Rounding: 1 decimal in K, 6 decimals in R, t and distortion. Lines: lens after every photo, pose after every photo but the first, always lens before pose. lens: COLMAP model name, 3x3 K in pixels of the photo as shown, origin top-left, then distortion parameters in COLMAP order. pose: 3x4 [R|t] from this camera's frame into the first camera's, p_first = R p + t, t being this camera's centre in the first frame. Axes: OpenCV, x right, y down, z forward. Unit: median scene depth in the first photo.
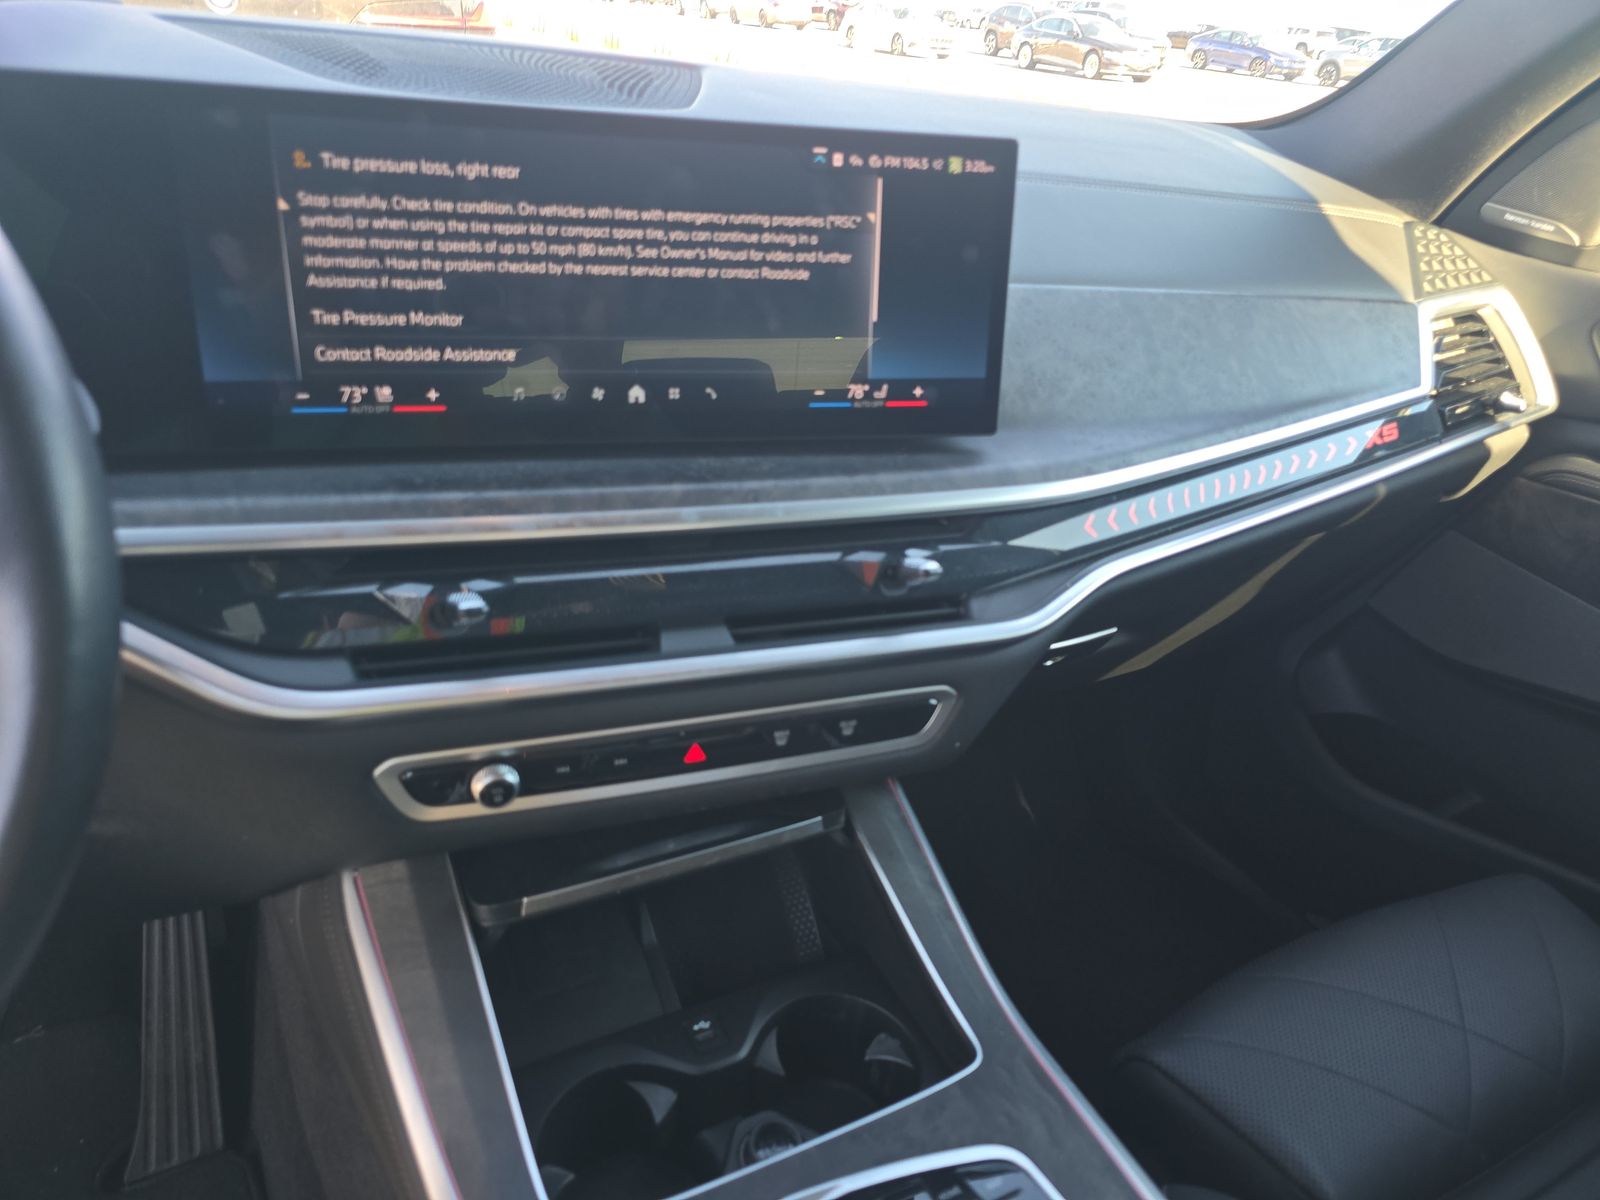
lens RADIAL K [[1060.0, 0, 799.4], [0, 1060.0, 604.0], [0, 0, 1]] dist [0.007262, -0.002198]
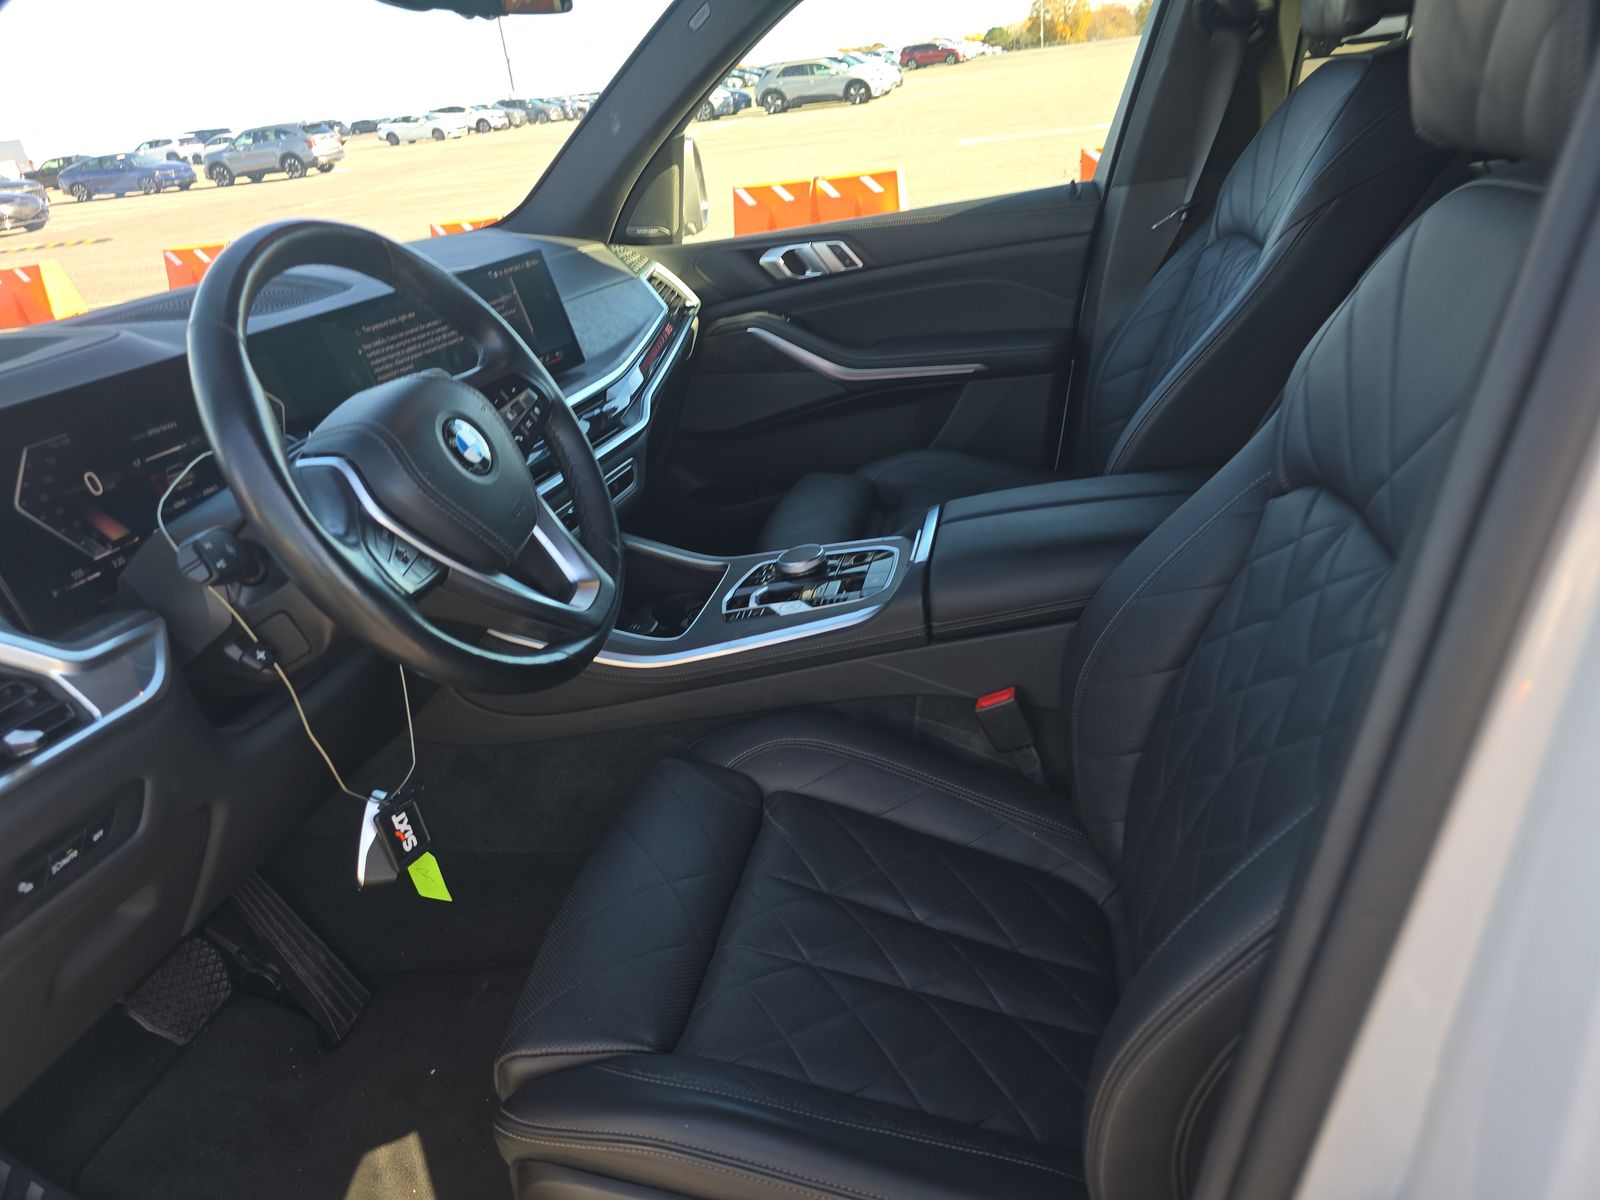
lens RADIAL K [[1060.0, 0, 798.5], [0, 1060.0, 602.9], [0, 0, 1]] dist [0.007262, -0.002198]
pose [[0.612702, -0.486296, 0.622987, -1.494277], [0.535252, 0.835301, 0.125610, 0.294919], [-0.581465, 0.256494, 0.772082, -1.157717]]
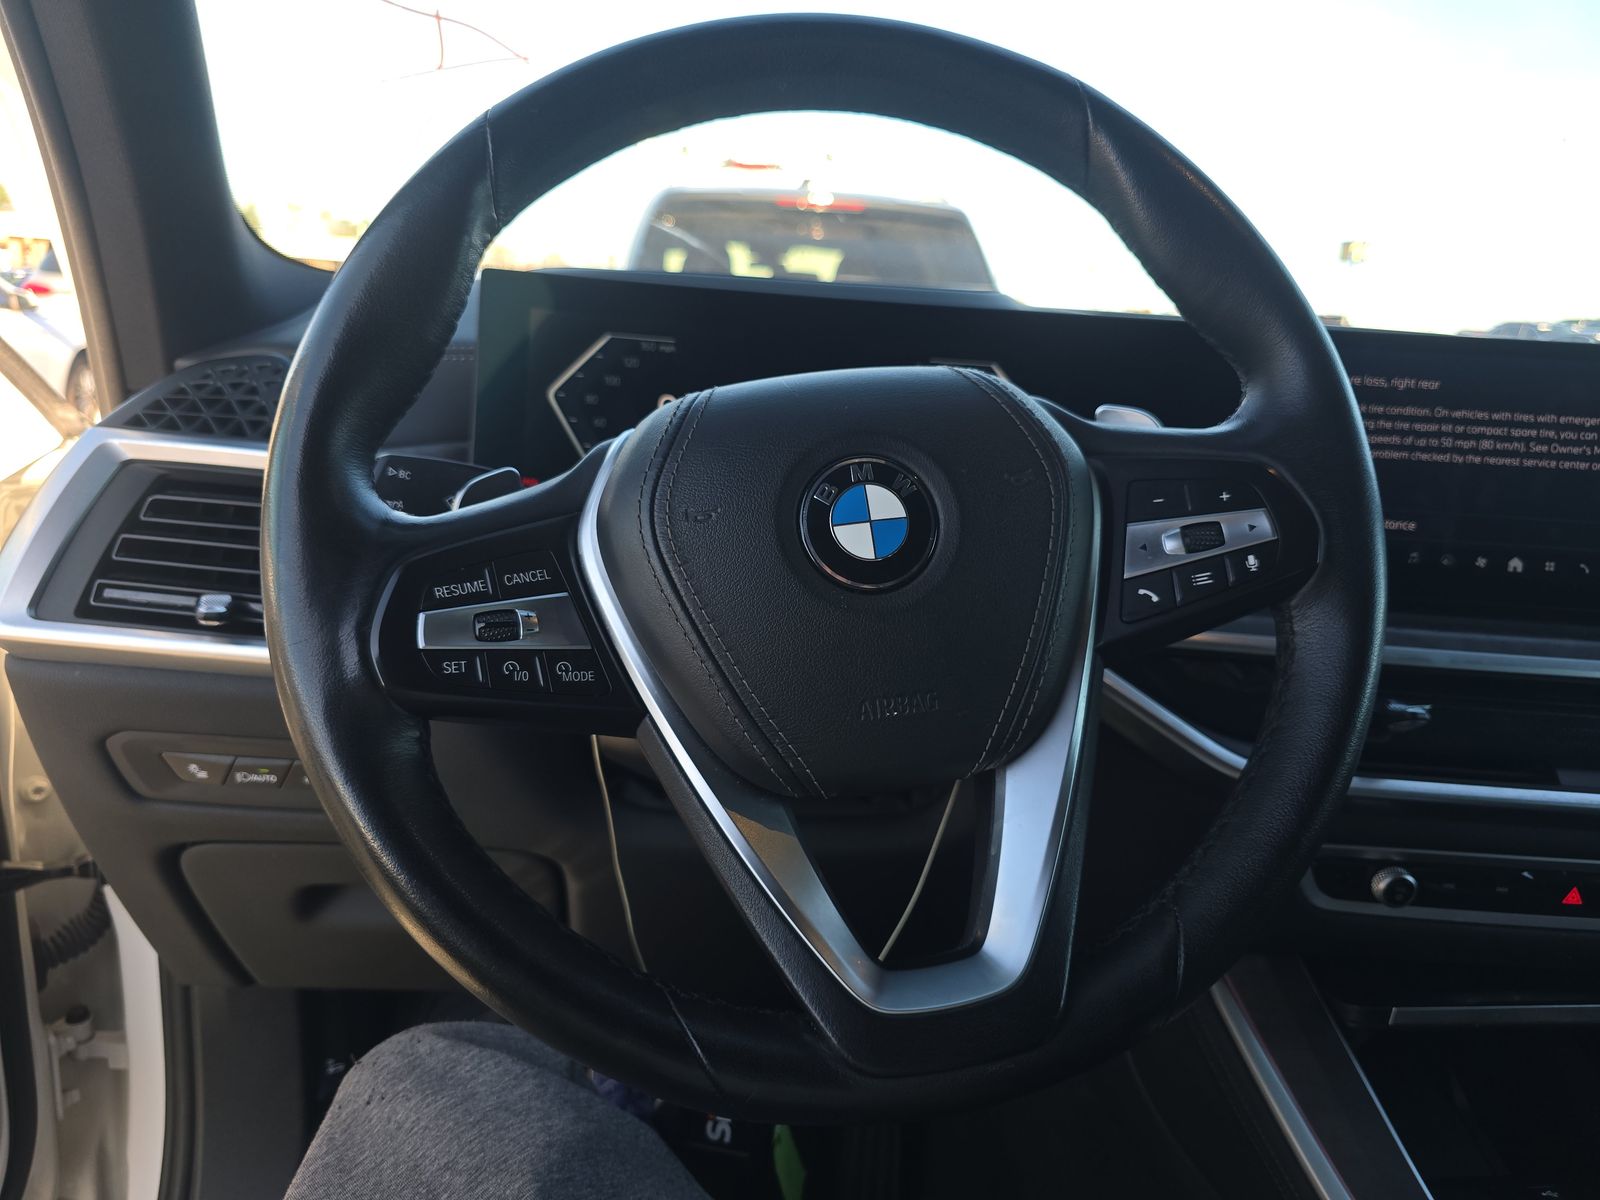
lens RADIAL K [[1060.0, 0, 801.8], [0, 1060.0, 594.7], [0, 0, 1]] dist [0.007262, -0.002198]
pose [[0.930131, 0.051213, -0.363640, -0.477829], [-0.147195, 0.959194, -0.241412, 0.239668], [0.336438, 0.278070, 0.899714, -0.309843]]
